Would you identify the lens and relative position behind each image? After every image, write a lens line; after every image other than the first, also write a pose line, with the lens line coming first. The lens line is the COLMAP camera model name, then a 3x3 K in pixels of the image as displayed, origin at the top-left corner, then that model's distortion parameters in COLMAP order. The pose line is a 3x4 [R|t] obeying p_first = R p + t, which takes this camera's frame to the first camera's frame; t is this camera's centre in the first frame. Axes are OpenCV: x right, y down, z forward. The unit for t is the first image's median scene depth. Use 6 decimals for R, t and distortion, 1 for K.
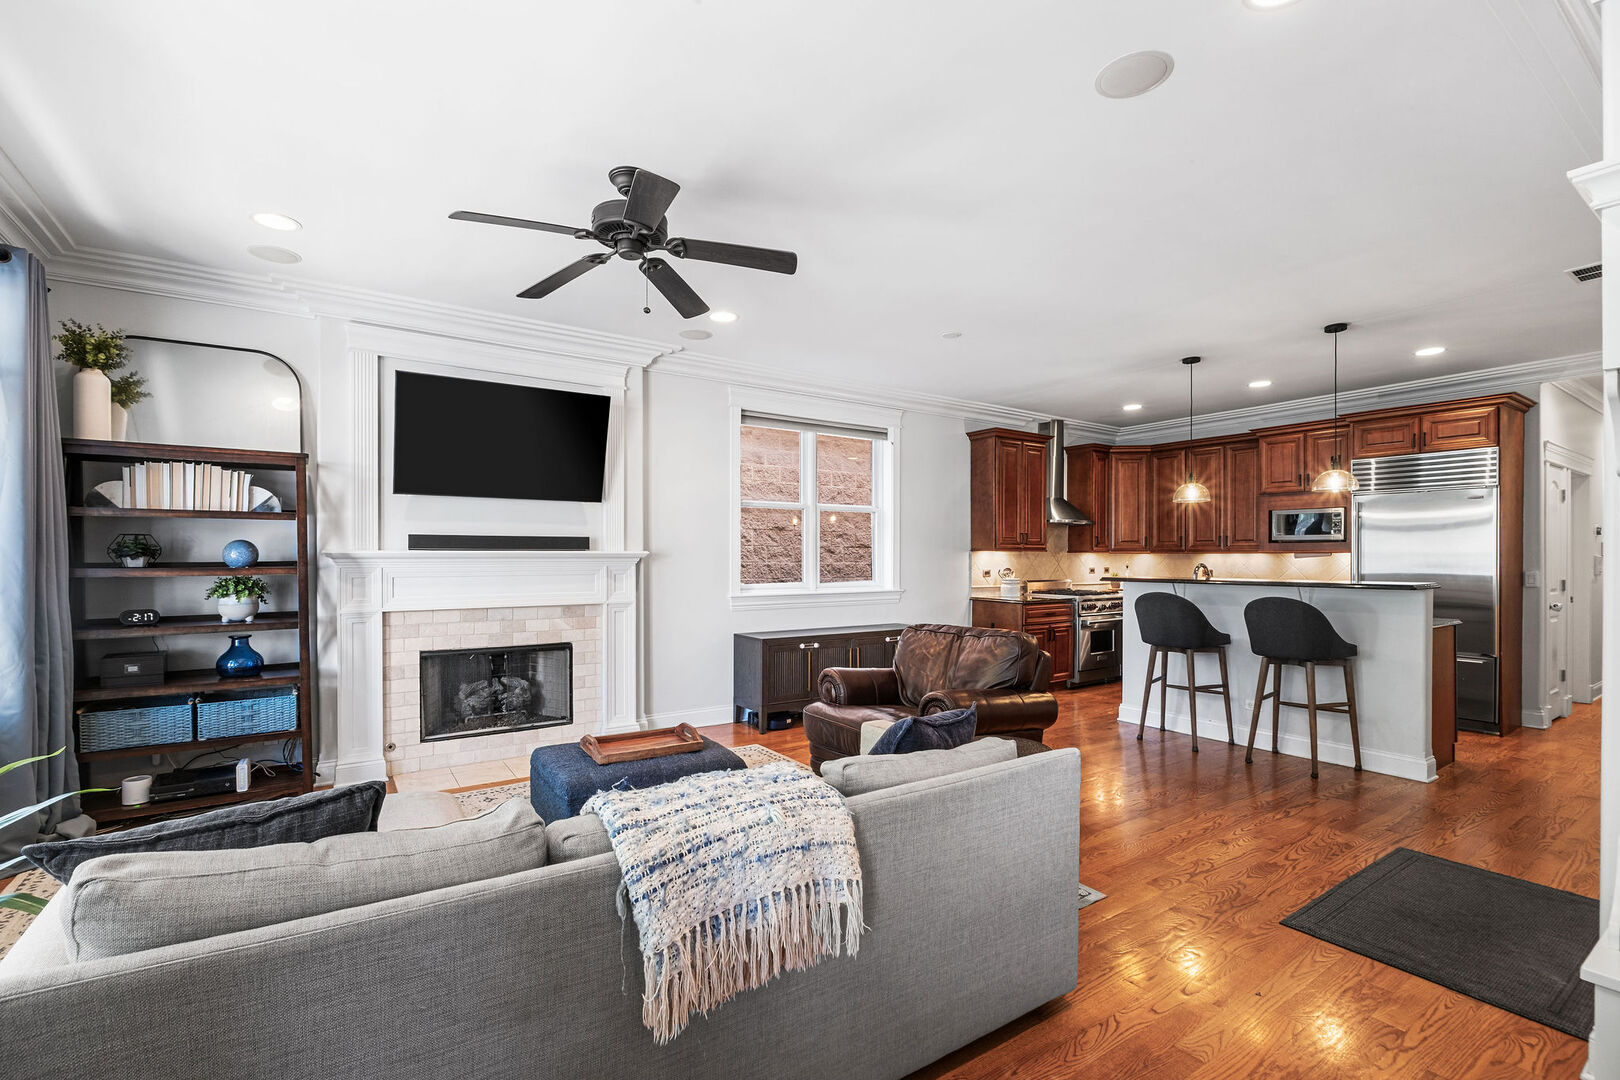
lens RADIAL K [[713.7, 0, 792.4], [0, 713.7, 557.7], [0, 0, 1]] dist [-0.001363, -0.004631]
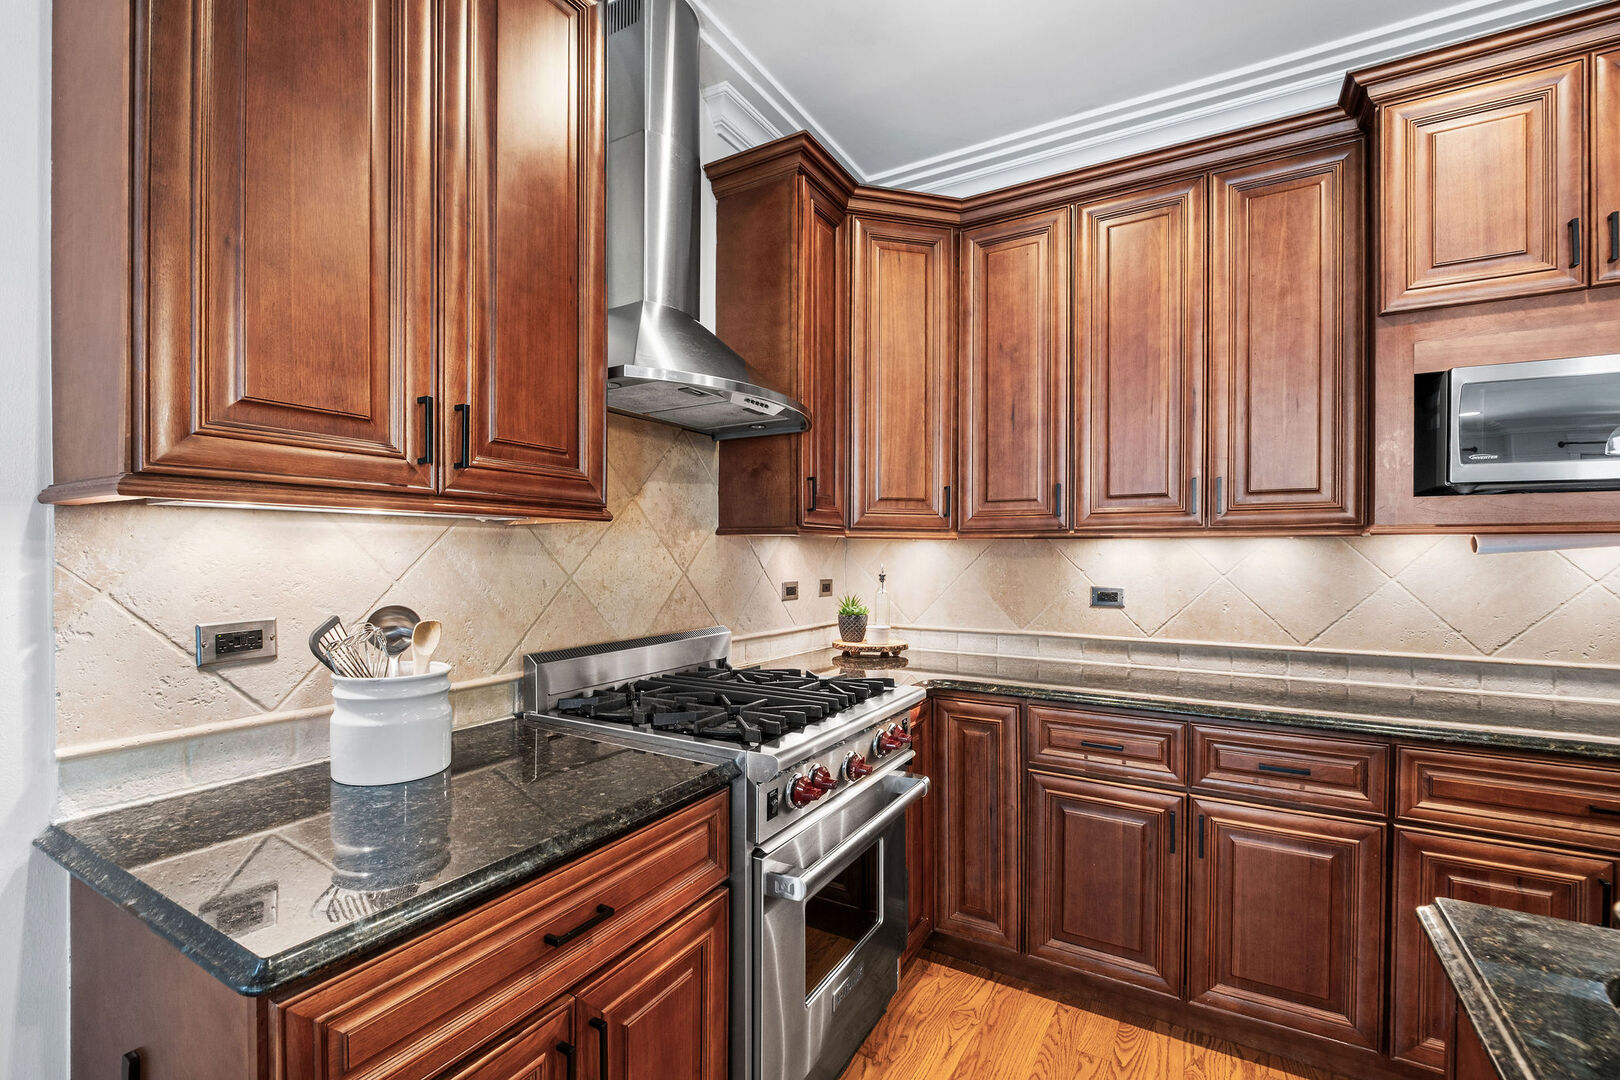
lens RADIAL K [[713.7, 0, 792.4], [0, 713.7, 557.7], [0, 0, 1]] dist [-0.001363, -0.004631]
pose [[0.904106, -0.002365, 0.427301, 0.393476], [-0.000369, 0.999980, 0.006315, 0.000730], [-0.427307, -0.005867, 0.904087, 0.984455]]
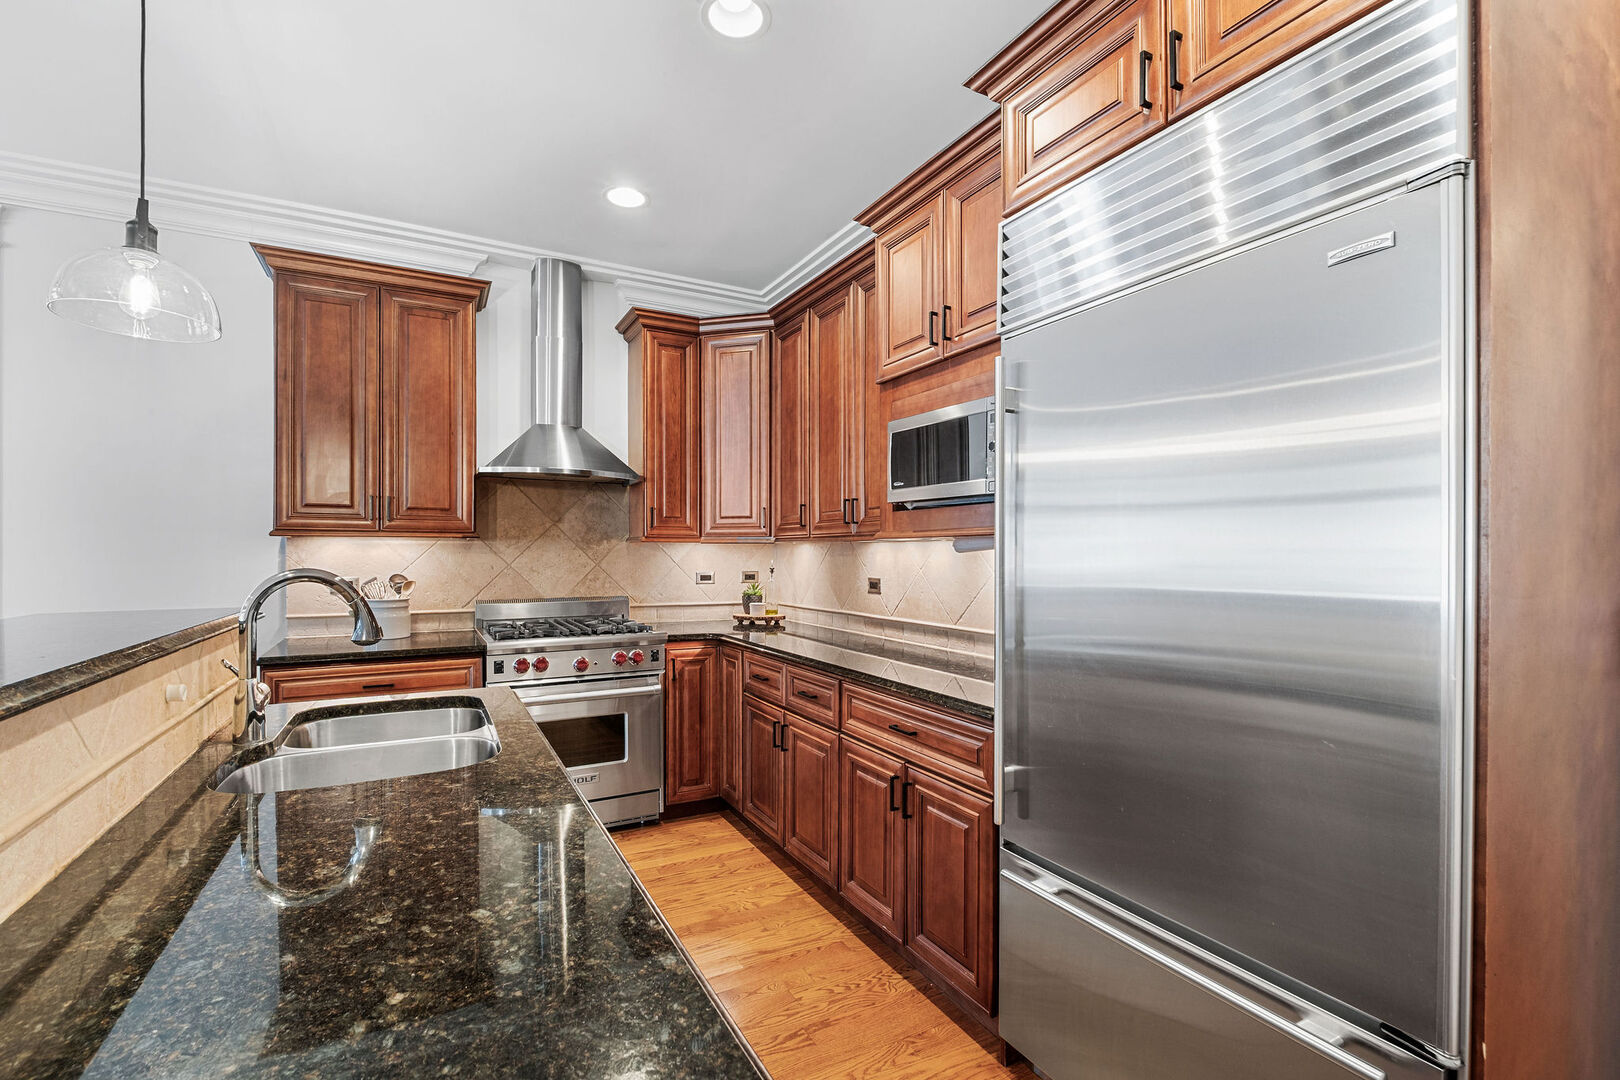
lens RADIAL K [[713.7, 0, 792.4], [0, 713.7, 557.7], [0, 0, 1]] dist [-0.001363, -0.004631]
pose [[0.994466, 0.000040, -0.105059, 0.749519], [0.000484, 0.999988, 0.004957, 0.001908], [0.105058, -0.004981, 0.994454, 0.711116]]
